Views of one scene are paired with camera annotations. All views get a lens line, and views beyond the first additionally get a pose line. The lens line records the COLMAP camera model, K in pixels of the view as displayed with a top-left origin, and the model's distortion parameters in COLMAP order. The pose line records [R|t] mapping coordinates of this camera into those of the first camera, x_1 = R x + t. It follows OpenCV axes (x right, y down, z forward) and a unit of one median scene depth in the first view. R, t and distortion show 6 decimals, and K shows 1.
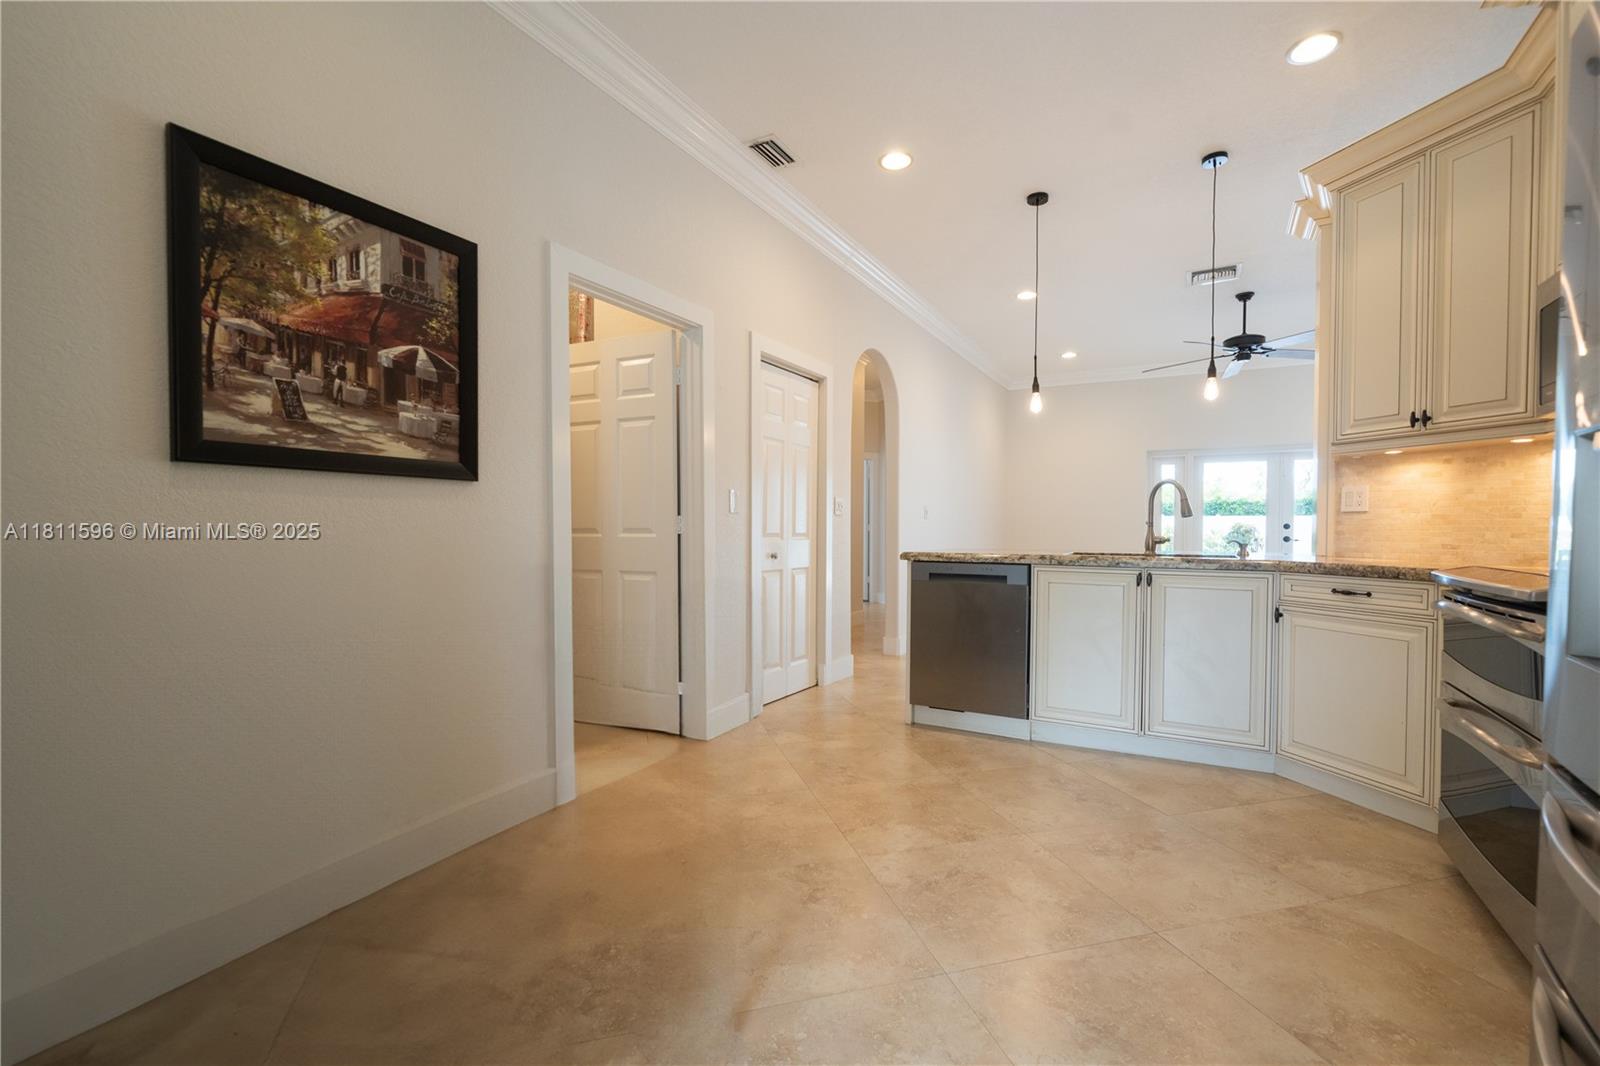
lens RADIAL K [[667.2, 0, 820.2], [0, 667.2, 539.5], [0, 0, 1]] dist [-0.000832, -0.000204]
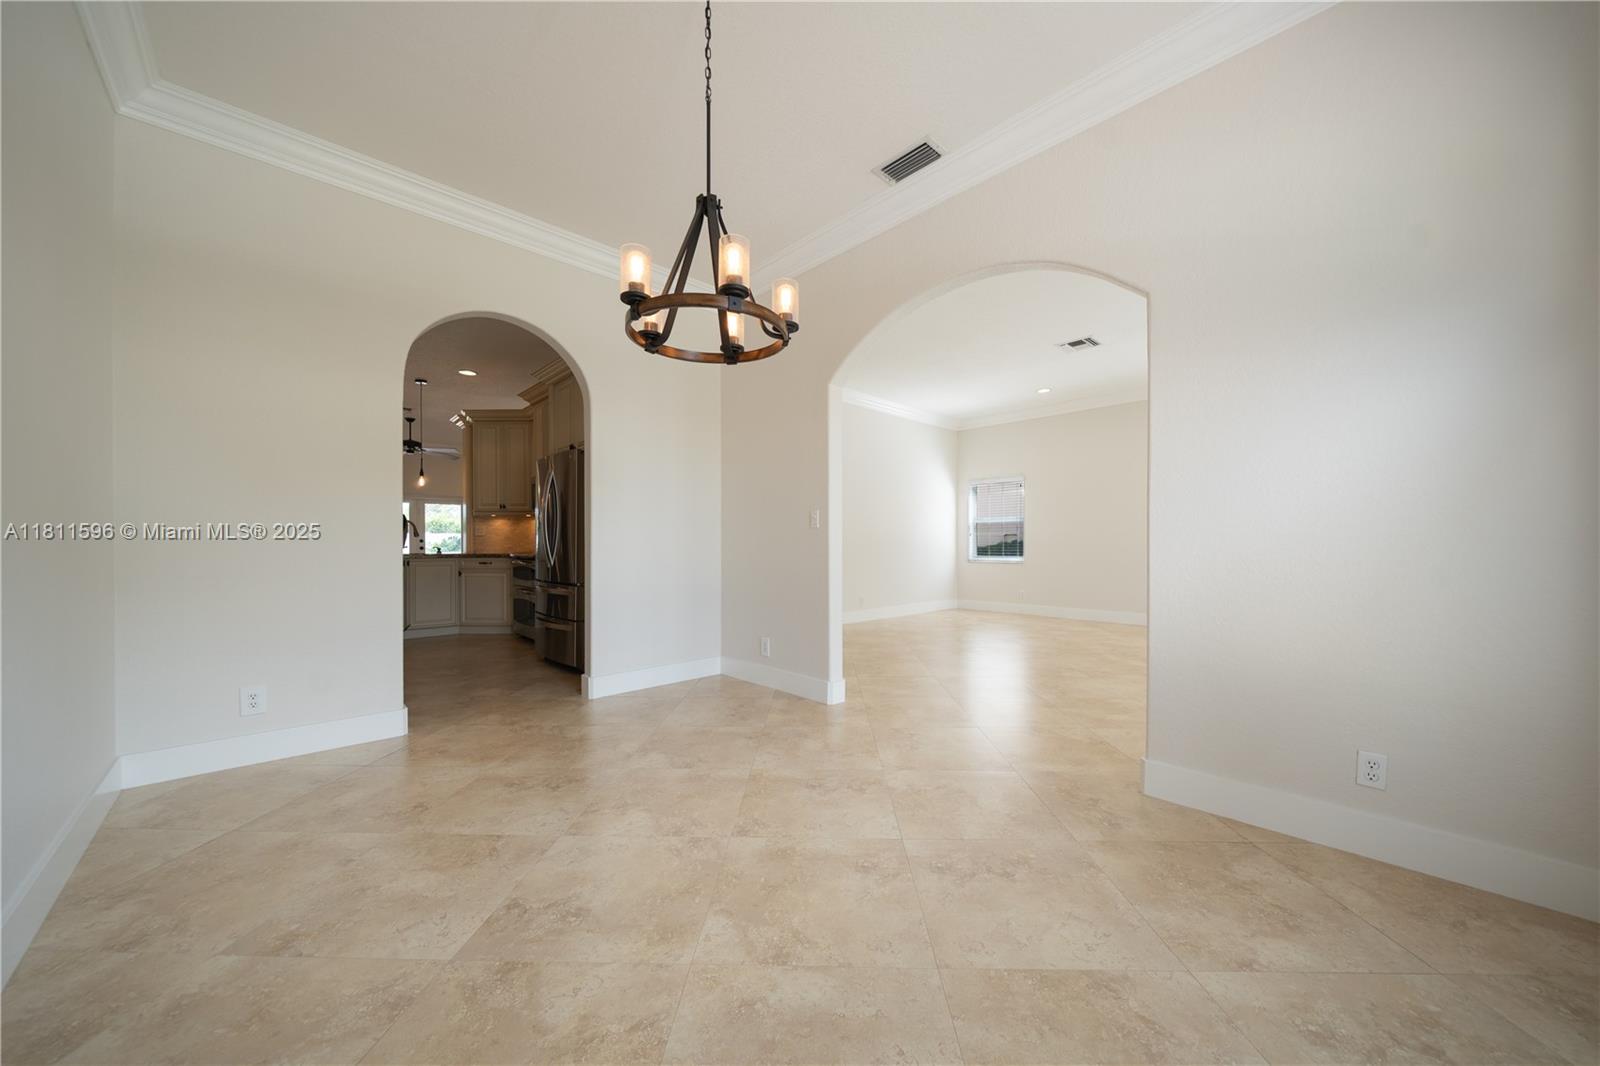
lens RADIAL K [[567.4, 0, 817.6], [0, 567.4, 546.5], [0, 0, 1]] dist [-0.006459, -0.000120]
pose [[0.271446, -0.007470, 0.962425, -1.270711], [0.020701, 0.999784, 0.001921, 0.032272], [-0.962231, 0.019401, 0.271542, -1.152071]]
